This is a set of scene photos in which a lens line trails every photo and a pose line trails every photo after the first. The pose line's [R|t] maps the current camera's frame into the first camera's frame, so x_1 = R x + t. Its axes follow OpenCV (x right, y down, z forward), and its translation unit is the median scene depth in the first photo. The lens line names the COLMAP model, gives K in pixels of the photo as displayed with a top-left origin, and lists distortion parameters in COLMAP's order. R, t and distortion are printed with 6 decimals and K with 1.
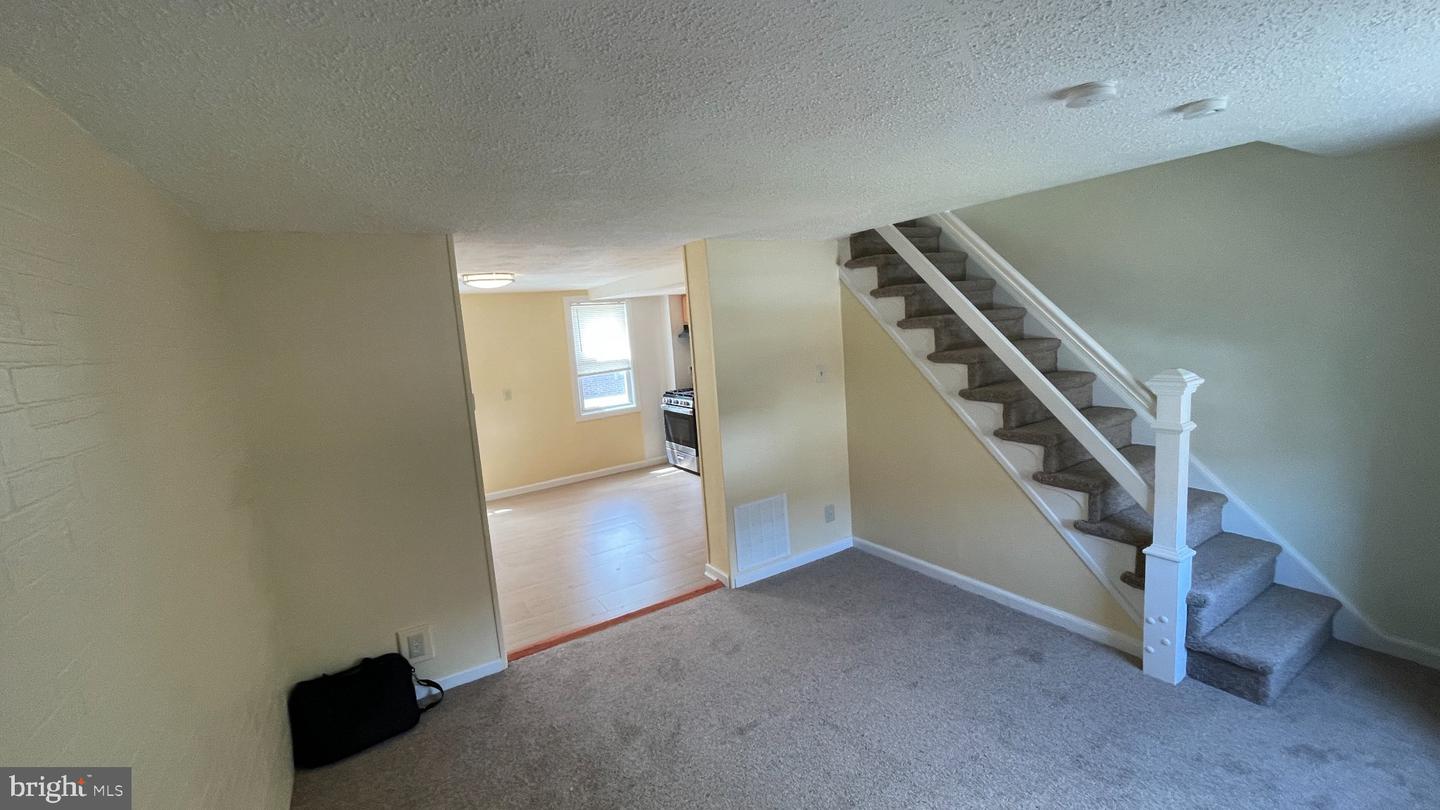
lens RADIAL K [[588.3, 0, 718.4], [0, 588.3, 406.7], [0, 0, 1]] dist [-0.004866, -0.000905]
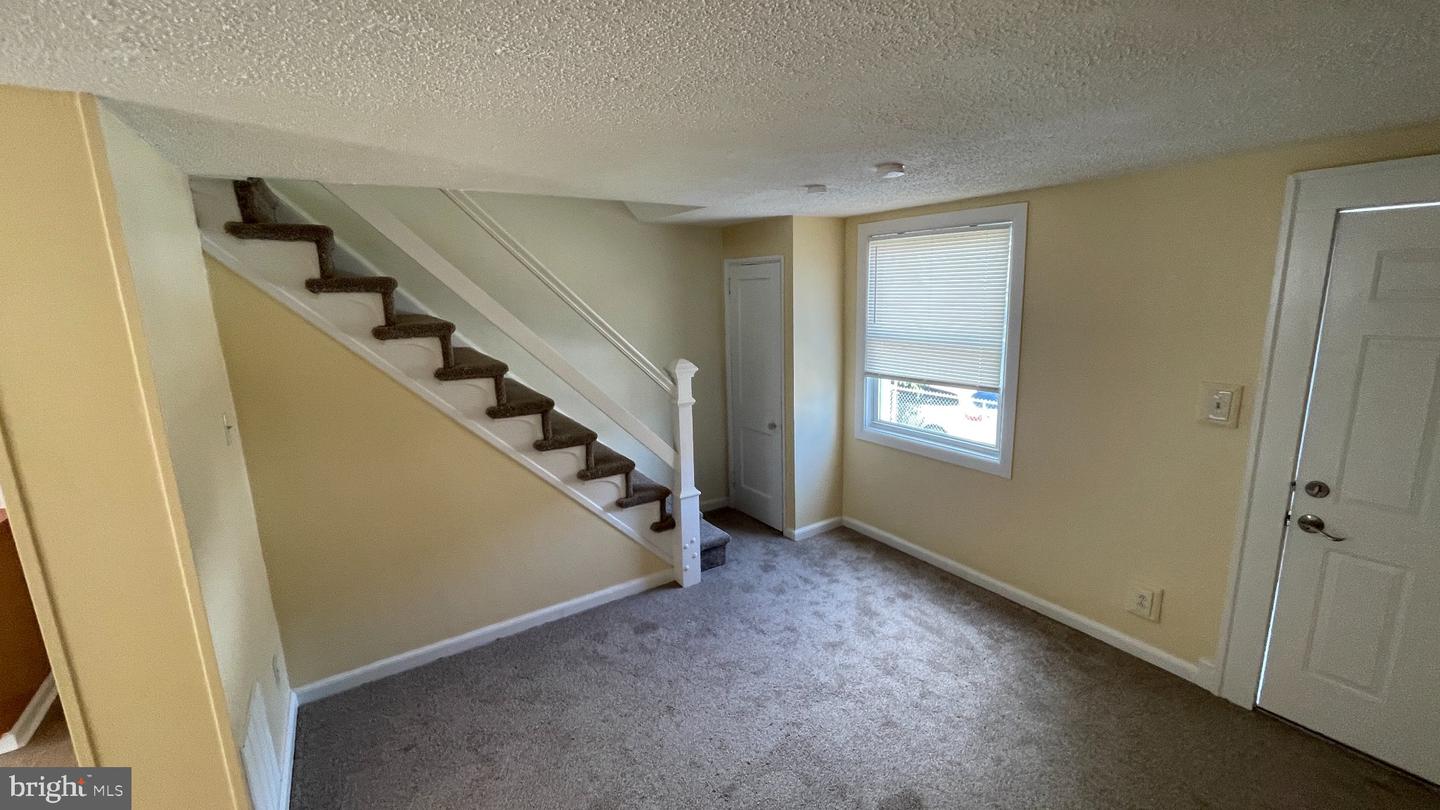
lens RADIAL K [[588.3, 0, 712.9], [0, 588.3, 403.8], [0, 0, 1]] dist [-0.004866, -0.000905]
pose [[-0.025540, -0.108802, 0.993735, -0.461601], [0.170685, 0.978988, 0.111574, -0.077581], [-0.984995, 0.172466, -0.006433, 0.725354]]
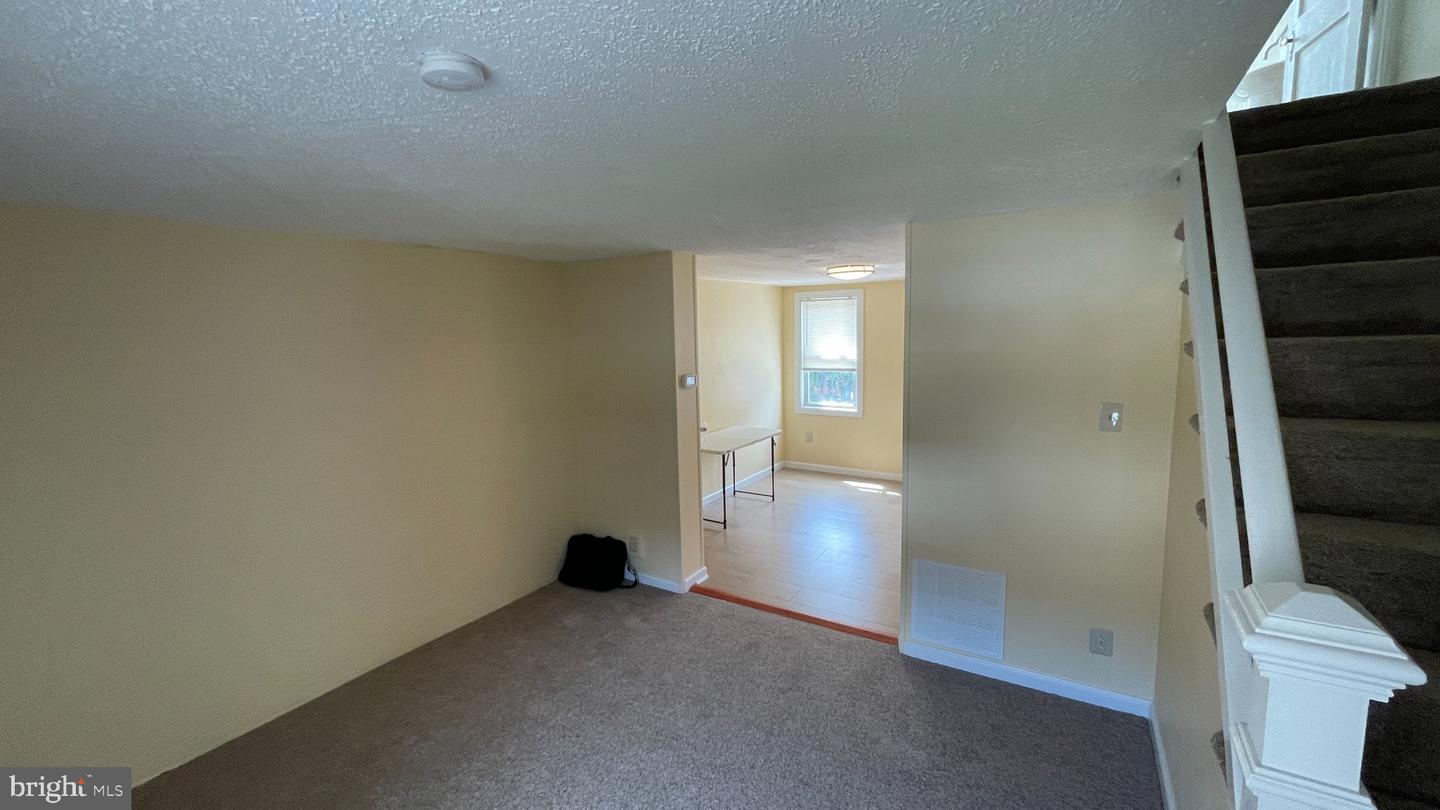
lens RADIAL K [[588.3, 0, 723.2], [0, 588.3, 410.4], [0, 0, 1]] dist [-0.004866, -0.000905]
pose [[0.433599, 0.179180, -0.883112, 0.674811], [-0.133474, 0.981991, 0.133708, -0.112542], [0.891166, 0.059897, 0.449706, 0.462253]]
